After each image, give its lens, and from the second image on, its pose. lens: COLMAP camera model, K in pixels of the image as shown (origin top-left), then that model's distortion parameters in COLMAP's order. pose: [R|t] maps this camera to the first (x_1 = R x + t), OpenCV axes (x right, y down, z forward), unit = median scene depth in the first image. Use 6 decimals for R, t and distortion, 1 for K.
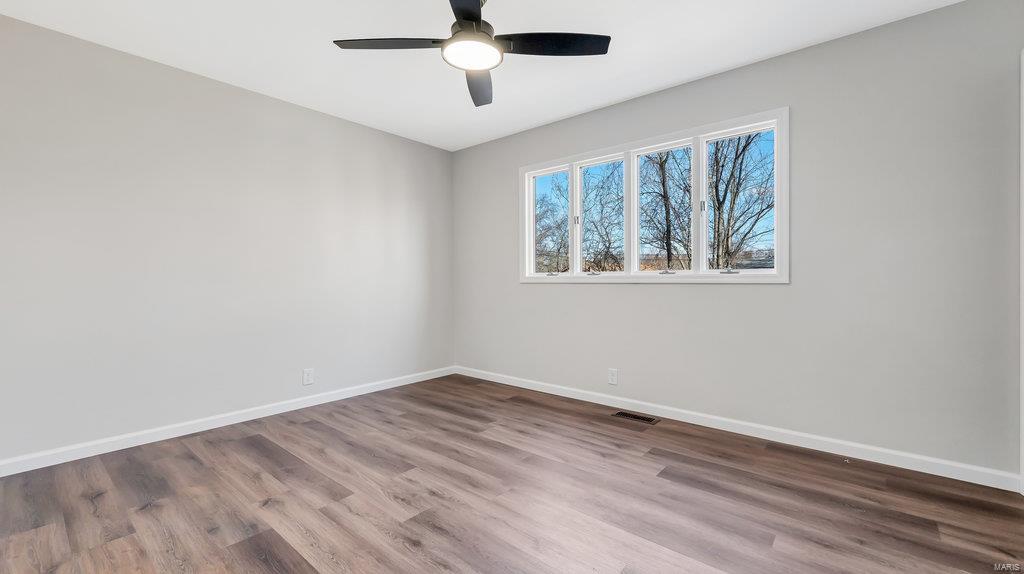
lens RADIAL K [[423.9, 0, 513.2], [0, 423.9, 285.4], [0, 0, 1]] dist [0.001958, 0.000022]
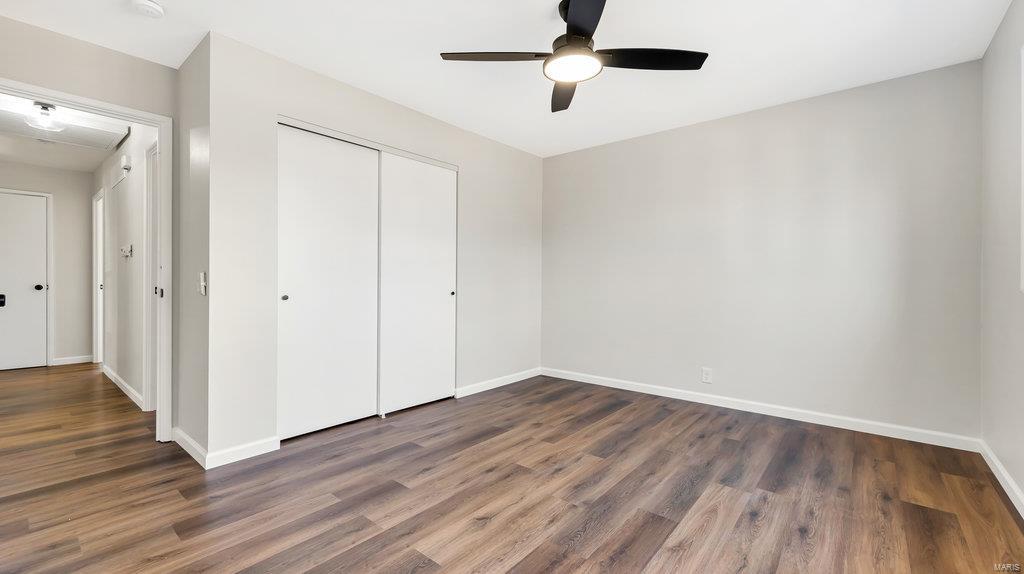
lens RADIAL K [[423.9, 0, 513.2], [0, 423.9, 285.4], [0, 0, 1]] dist [0.001958, 0.000022]
pose [[0.006308, 0.012544, -0.999901, 0.769522], [-0.019623, 0.999730, 0.012419, -0.015842], [0.999788, 0.019543, 0.006553, 0.695936]]
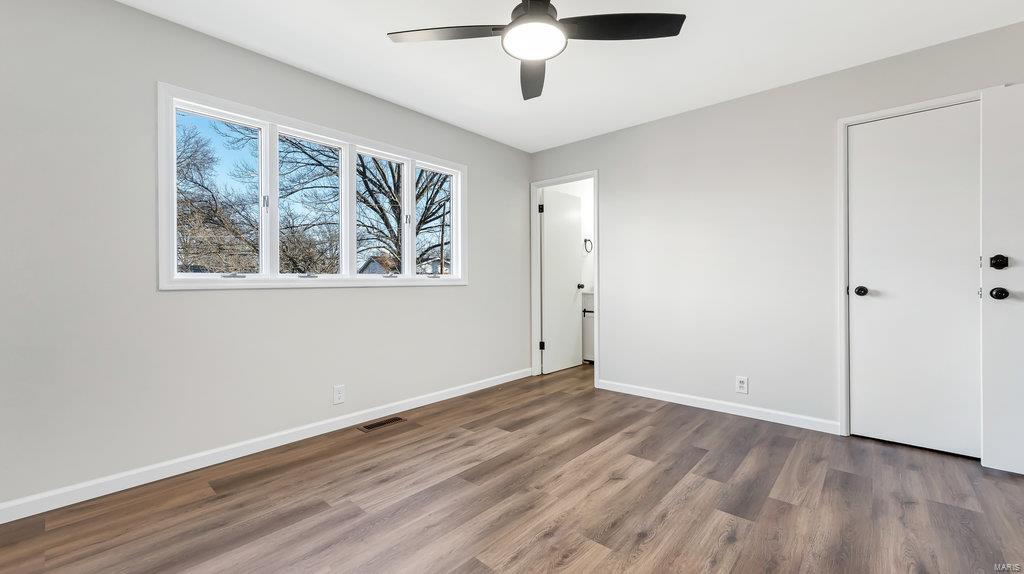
lens RADIAL K [[408.0, 0, 513.2], [0, 408.0, 281.6], [0, 0, 1]] dist [0.001549, 0.000015]
pose [[0.021909, 0.001628, 0.999759, -0.813157], [0.020514, 0.999787, -0.002077, -0.010900], [-0.999549, 0.020555, 0.021871, 0.843675]]
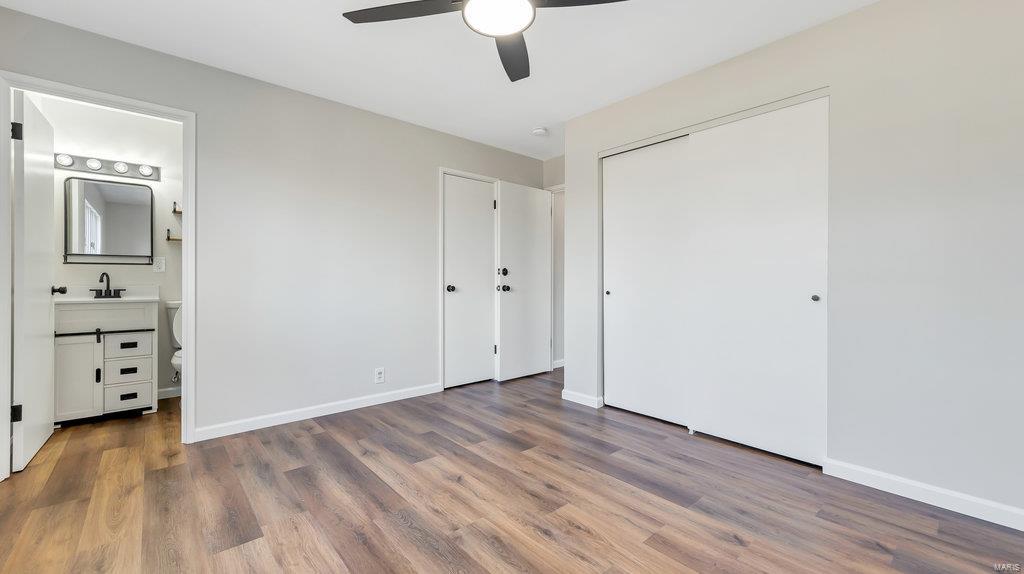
lens RADIAL K [[408.0, 0, 513.2], [0, 408.0, 281.6], [0, 0, 1]] dist [0.001549, 0.000015]
pose [[-0.989696, 0.002435, 0.143162, -0.195222], [0.005151, 0.999814, 0.018607, -0.023522], [-0.143090, 0.019153, -0.989524, 1.466742]]
